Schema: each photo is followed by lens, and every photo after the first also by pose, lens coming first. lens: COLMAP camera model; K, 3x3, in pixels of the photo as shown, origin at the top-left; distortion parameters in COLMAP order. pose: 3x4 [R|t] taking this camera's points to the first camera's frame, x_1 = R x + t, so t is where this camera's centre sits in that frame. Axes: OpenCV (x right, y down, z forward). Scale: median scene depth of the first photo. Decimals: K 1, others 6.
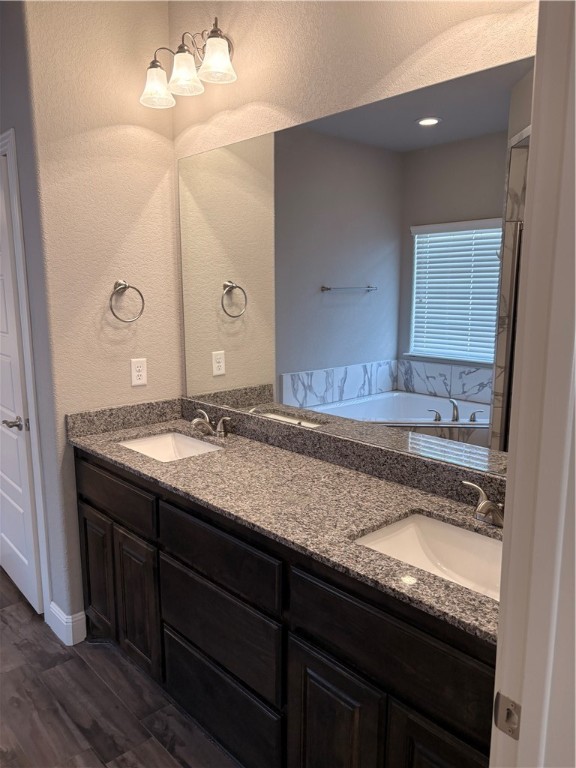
lens RADIAL K [[583.6, 0, 283.9], [0, 583.6, 387.2], [0, 0, 1]] dist [0.031237, -0.033833]
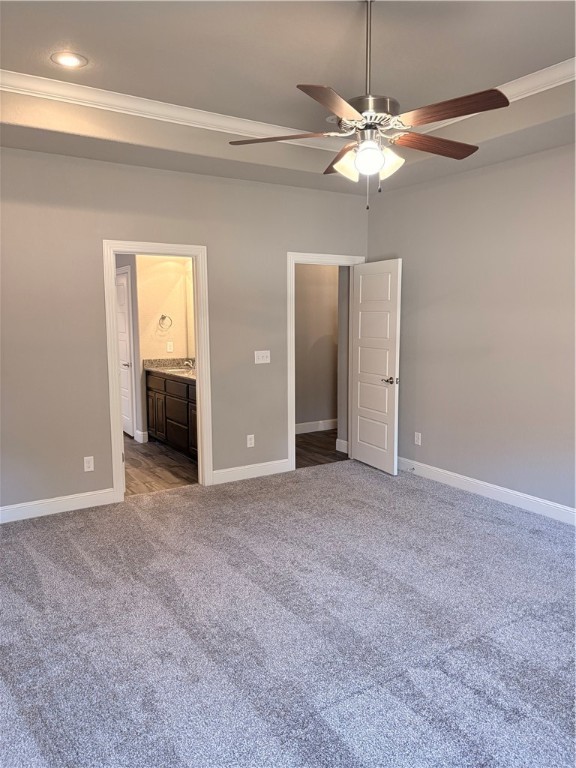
lens RADIAL K [[583.6, 0, 291.0], [0, 583.6, 382.7], [0, 0, 1]] dist [0.031237, -0.033833]
pose [[0.987874, 0.020556, -0.153891, 0.770846], [-0.028223, 0.998458, -0.047800, 0.266793], [0.152671, 0.051564, 0.986931, -1.681845]]
